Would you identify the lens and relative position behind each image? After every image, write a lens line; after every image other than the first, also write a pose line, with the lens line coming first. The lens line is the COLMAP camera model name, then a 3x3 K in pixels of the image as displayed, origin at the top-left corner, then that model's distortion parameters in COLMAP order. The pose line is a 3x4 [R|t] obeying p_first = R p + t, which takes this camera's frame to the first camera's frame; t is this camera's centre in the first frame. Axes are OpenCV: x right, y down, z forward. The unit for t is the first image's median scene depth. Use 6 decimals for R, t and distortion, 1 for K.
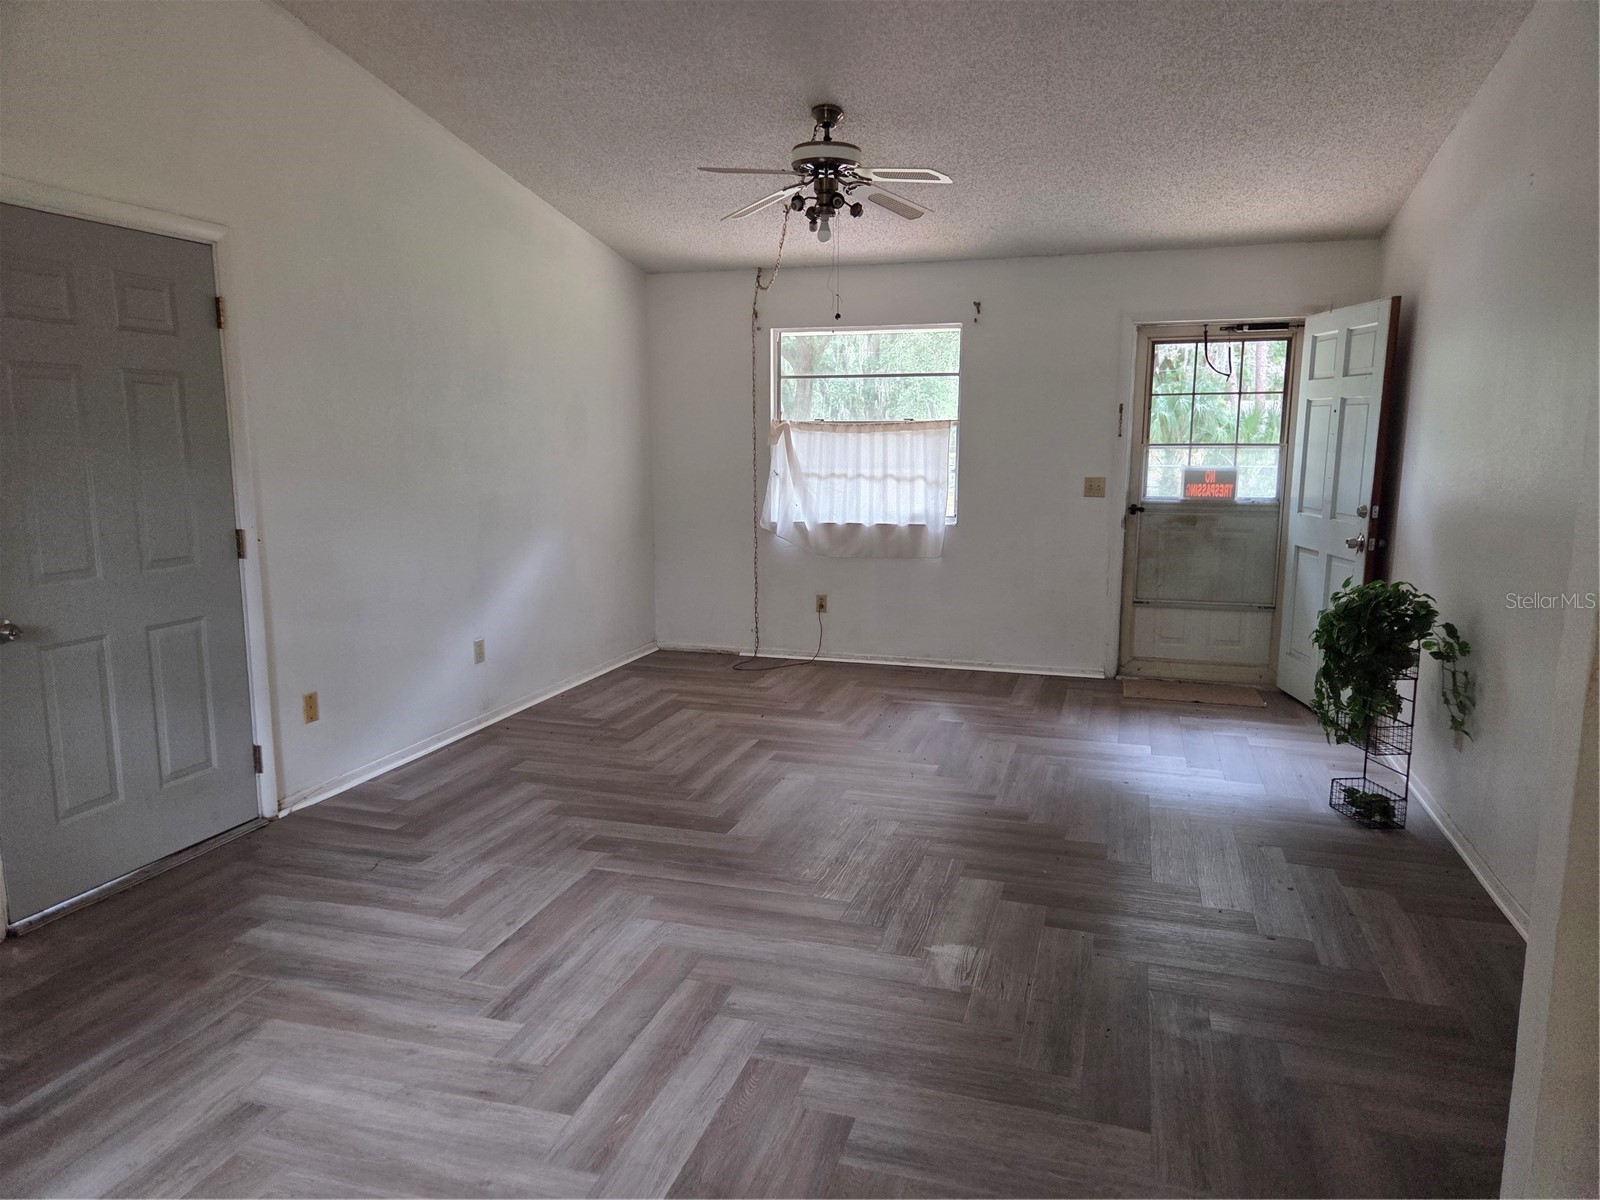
lens RADIAL K [[1086.2, 0, 798.0], [0, 1086.2, 610.5], [0, 0, 1]] dist [0.069569, -0.036987]
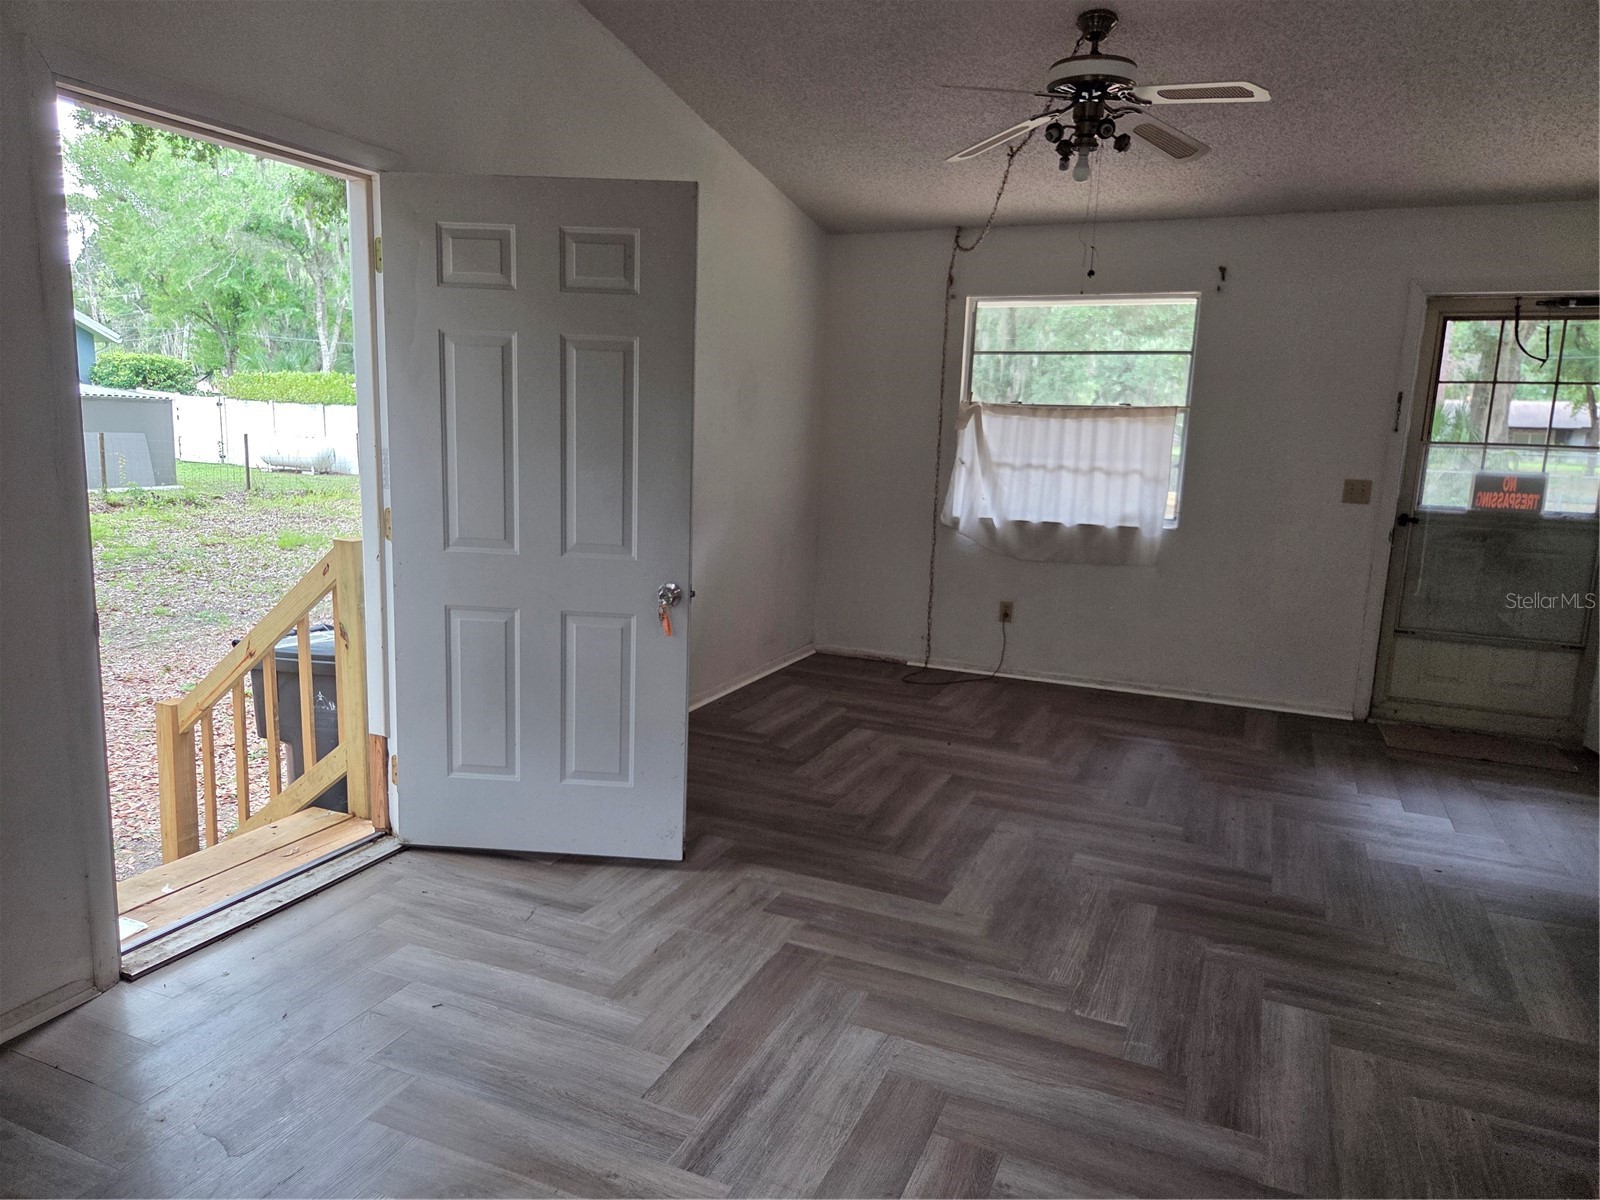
lens RADIAL K [[1086.2, 0, 773.8], [0, 1086.2, 607.0], [0, 0, 1]] dist [0.069569, -0.036987]
pose [[0.991754, 0.052390, -0.116955, -0.075651], [-0.051129, 0.998597, 0.013761, -0.015863], [0.117512, -0.007668, 0.993042, 0.127271]]
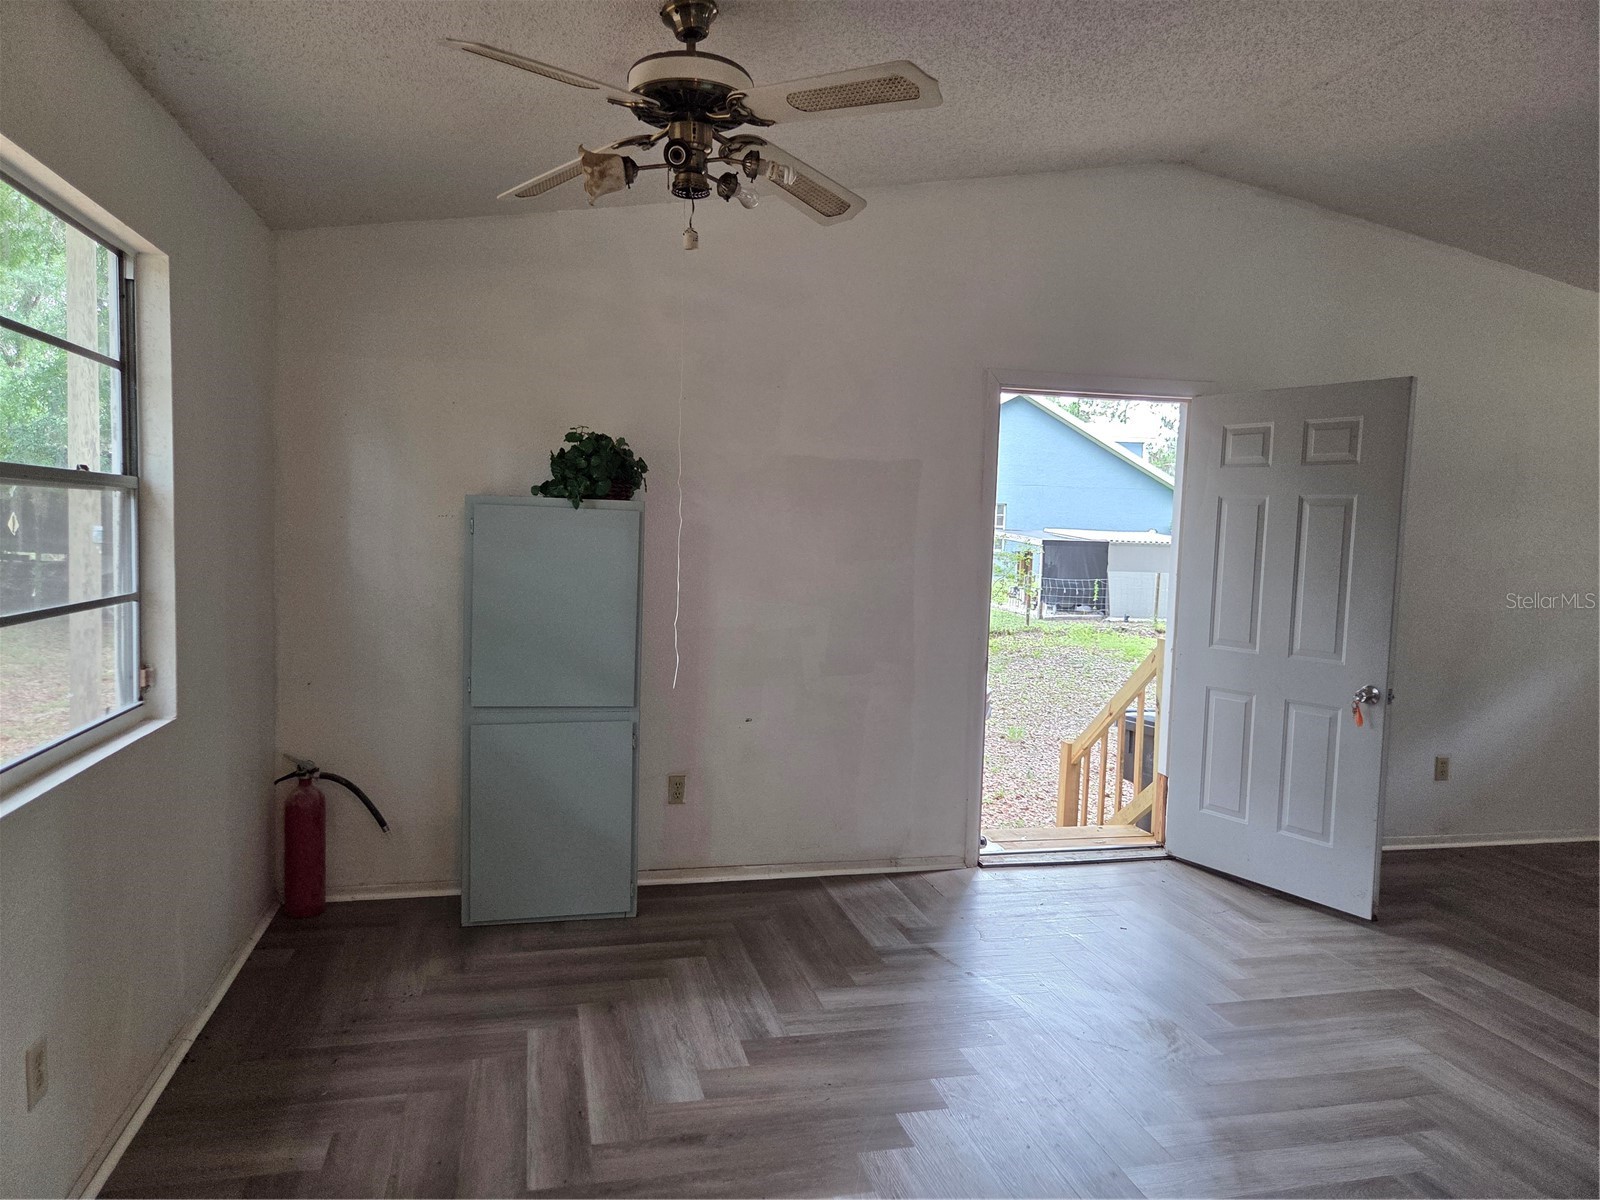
lens RADIAL K [[1086.2, 0, 787.1], [0, 1086.2, 603.7], [0, 0, 1]] dist [0.069569, -0.036987]
pose [[0.512551, 0.076867, -0.855209, 0.230688], [-0.168924, 0.985548, -0.012658, 0.003350], [0.841877, 0.150953, 0.518128, -0.021809]]
